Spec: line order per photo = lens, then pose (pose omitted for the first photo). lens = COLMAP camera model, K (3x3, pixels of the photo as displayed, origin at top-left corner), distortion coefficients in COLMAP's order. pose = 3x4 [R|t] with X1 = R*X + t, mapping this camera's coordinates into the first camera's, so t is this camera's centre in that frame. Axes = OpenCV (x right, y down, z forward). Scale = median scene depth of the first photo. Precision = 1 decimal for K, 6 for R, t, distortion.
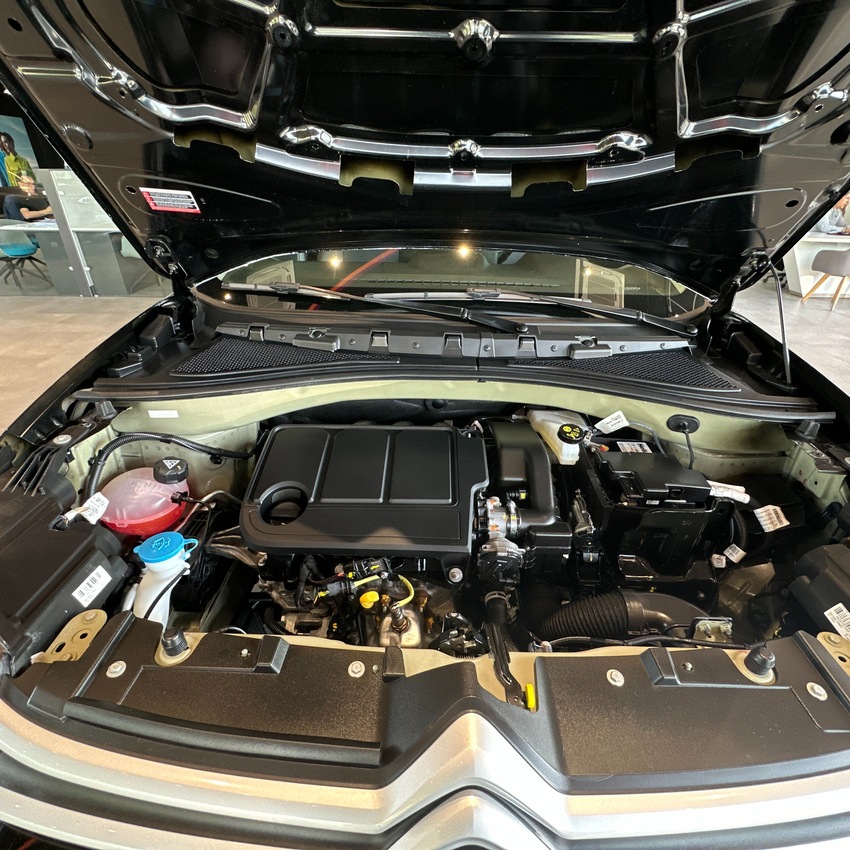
lens RADIAL K [[449.1, 0, 425.0], [0, 449.1, 425.0], [0, 0, 1]] dist [-0.001566, -0.000643]
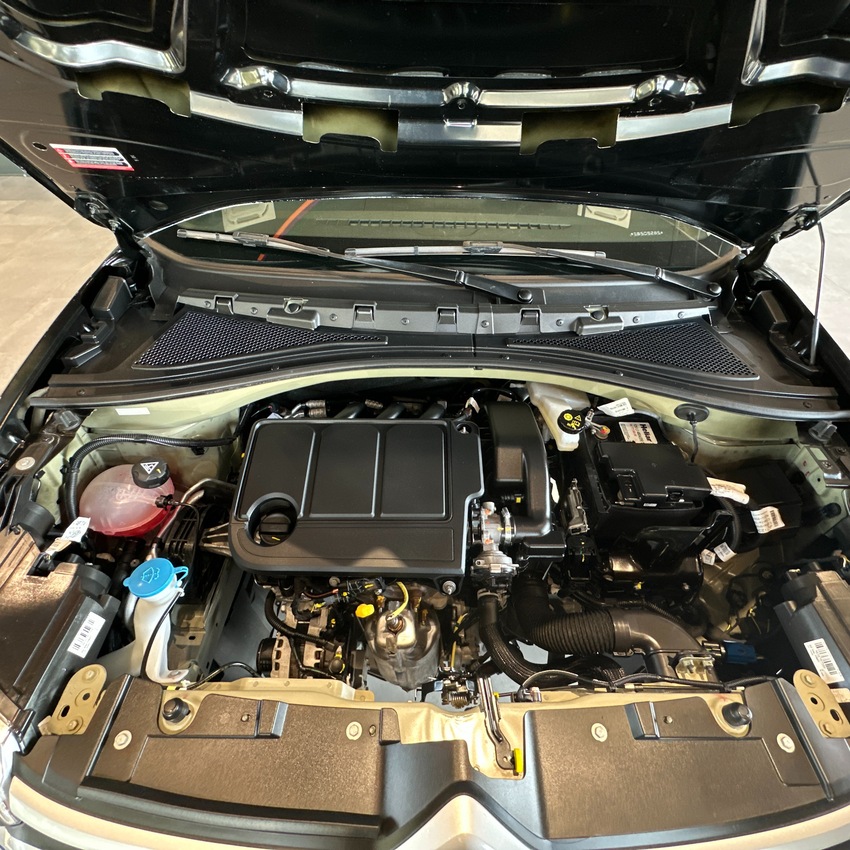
lens RADIAL K [[449.1, 0, 425.0], [0, 449.1, 425.0], [0, 0, 1]] dist [-0.001566, -0.000643]
pose [[0.999843, -0.013623, 0.011332, 0.006580], [0.010219, 0.965722, 0.259377, -0.251677], [-0.014477, -0.259221, 0.965710, 0.103967]]
